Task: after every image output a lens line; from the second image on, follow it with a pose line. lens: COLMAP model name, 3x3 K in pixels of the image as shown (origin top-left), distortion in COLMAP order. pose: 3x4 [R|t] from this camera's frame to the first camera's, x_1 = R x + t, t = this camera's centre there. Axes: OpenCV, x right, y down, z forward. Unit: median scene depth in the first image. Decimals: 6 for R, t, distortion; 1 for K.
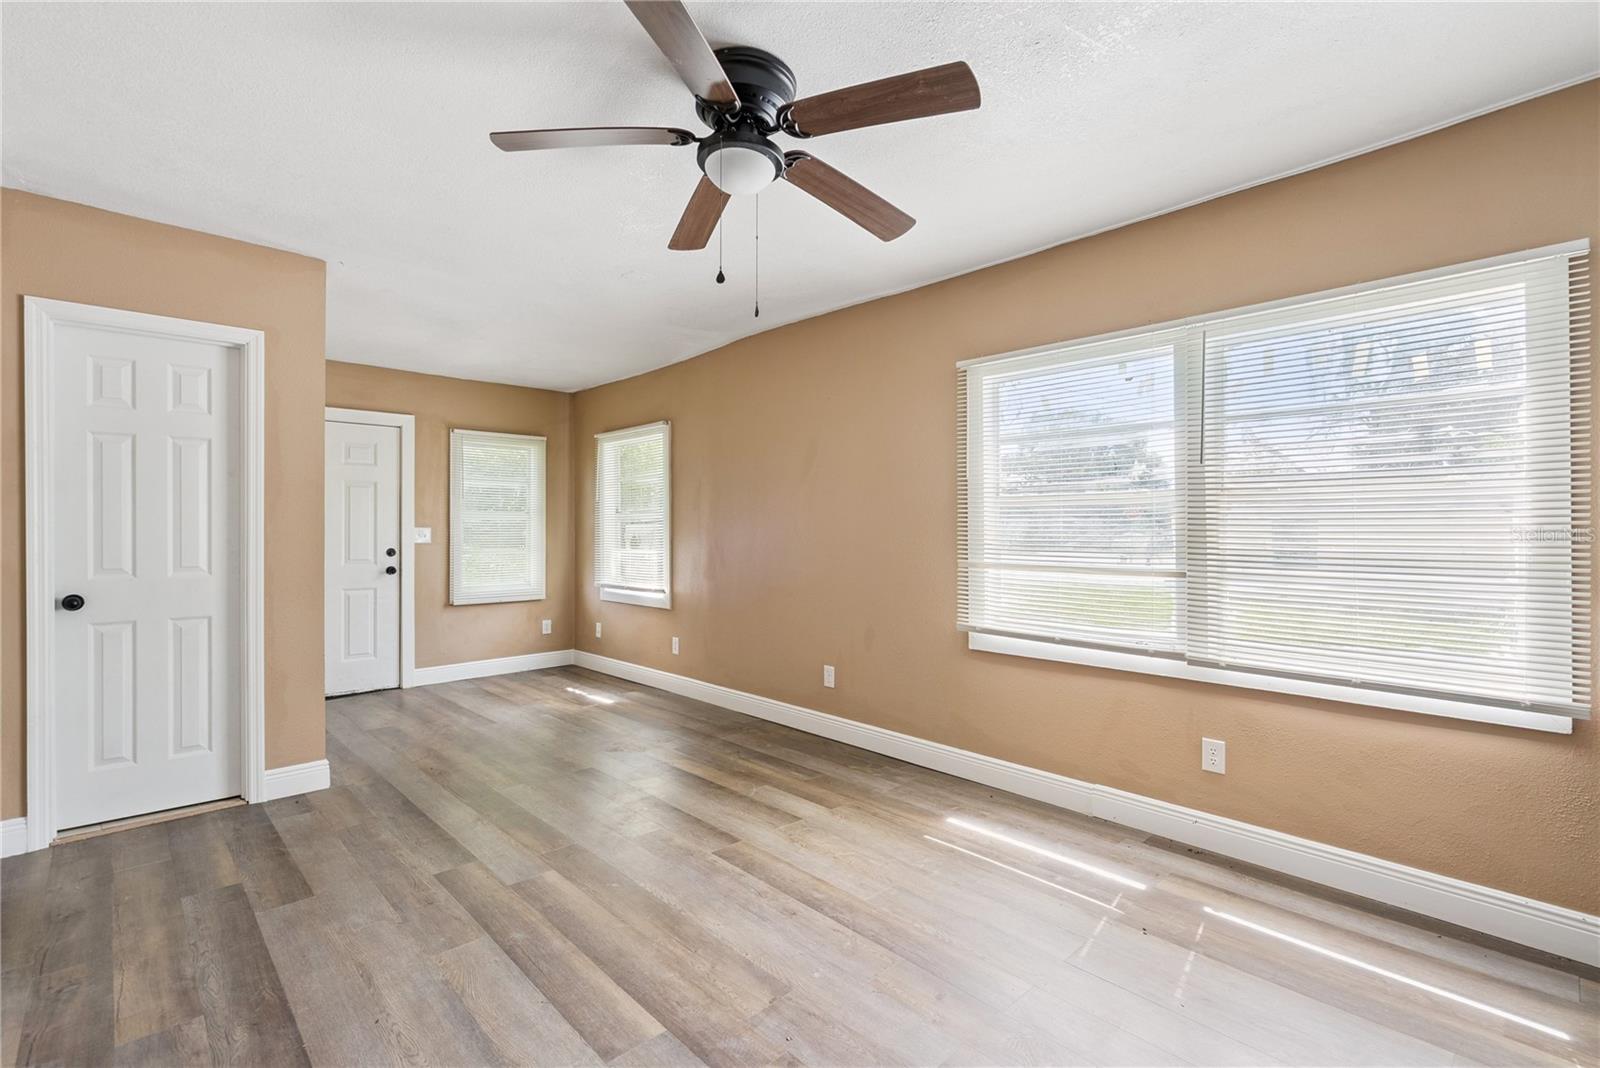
lens RADIAL K [[731.6, 0, 800.0], [0, 731.6, 534.0], [0, 0, 1]] dist [-0.000012, -0.000089]
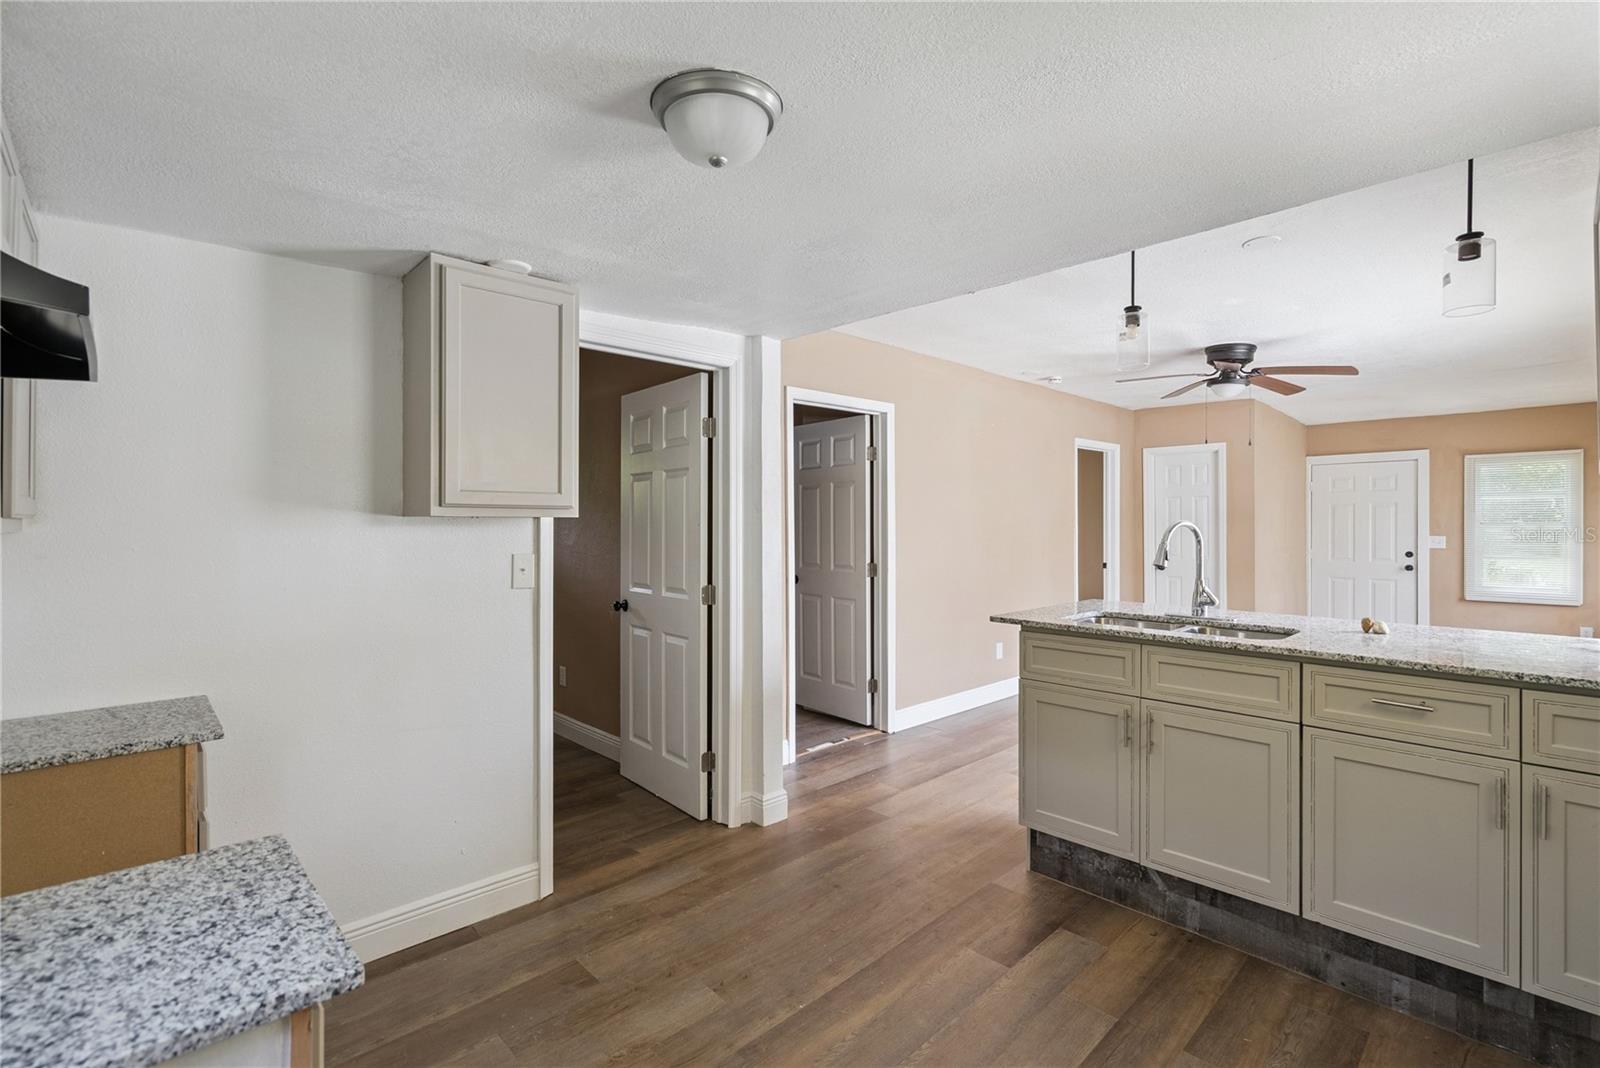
lens RADIAL K [[731.6, 0, 800.0], [0, 731.6, 534.0], [0, 0, 1]] dist [-0.000012, -0.000089]
pose [[0.011944, 0.008017, -0.999897, 1.291827], [-0.005823, 0.999951, 0.007948, -0.027749], [0.999912, 0.005728, 0.011990, -0.220187]]
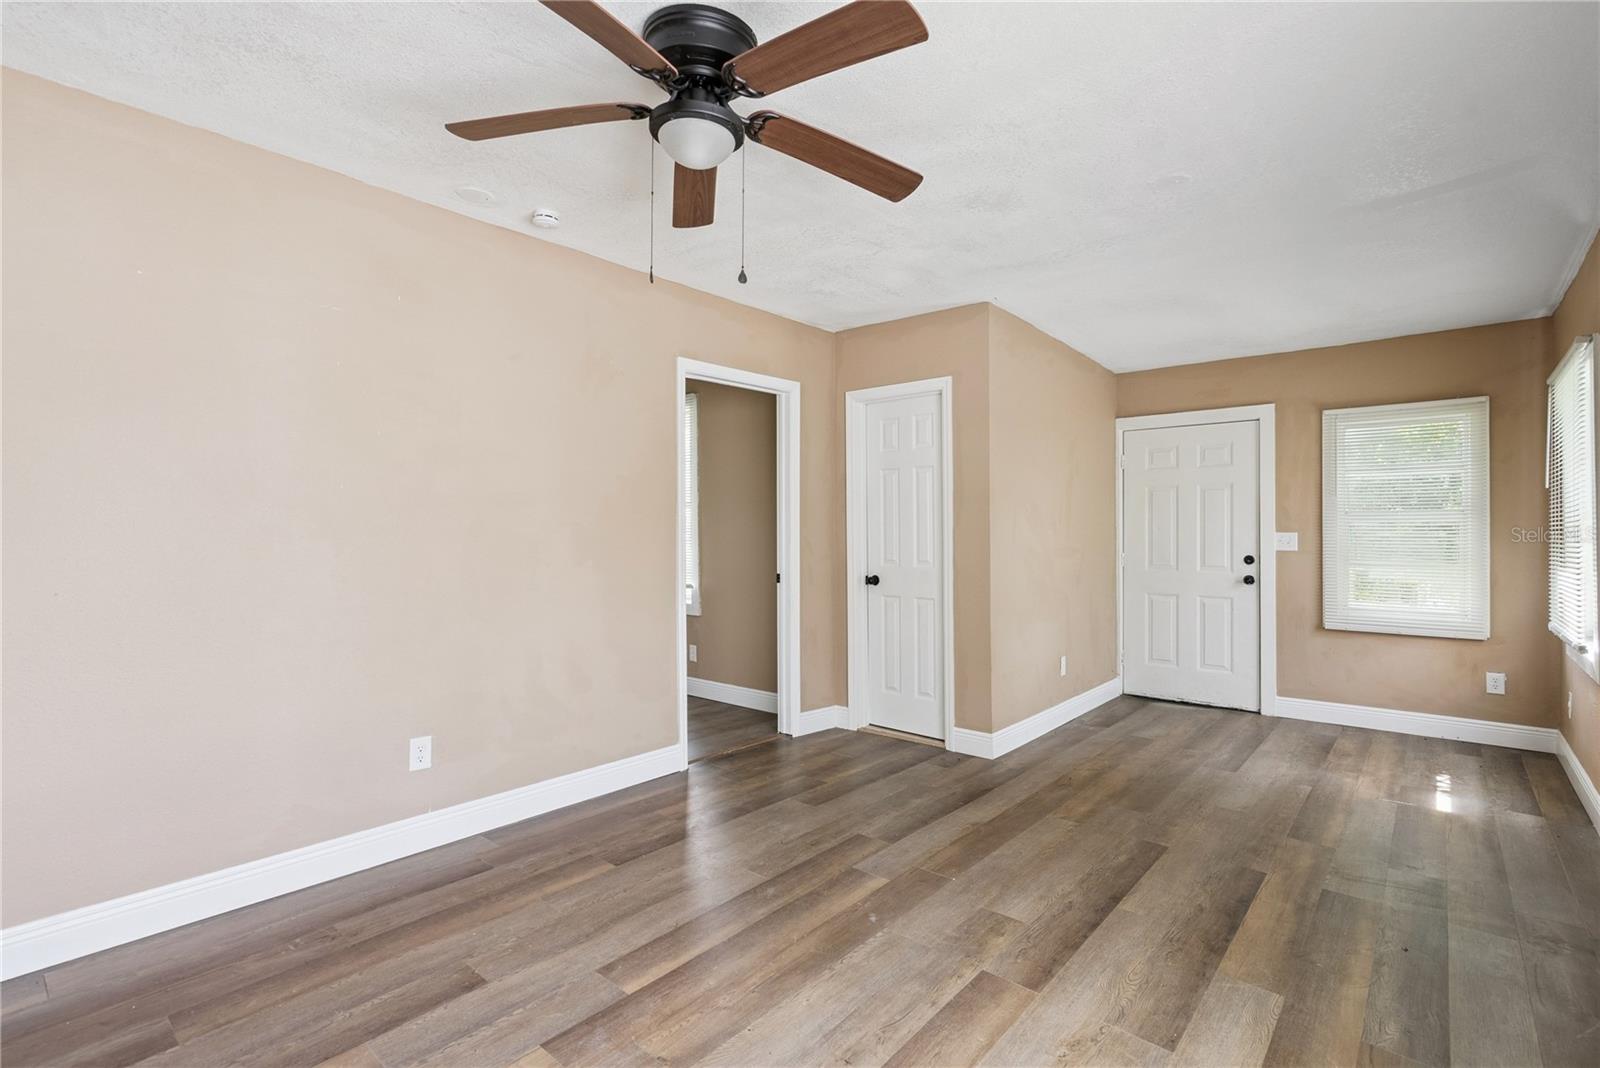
lens RADIAL K [[739.8, 0, 800.0], [0, 739.8, 534.0], [0, 0, 1]] dist [-0.002053, -0.000087]
pose [[0.096662, -0.000221, -0.995317, 0.497113], [-0.008039, 0.999967, -0.001002, -0.002689], [0.995285, 0.008098, 0.096657, 0.608648]]
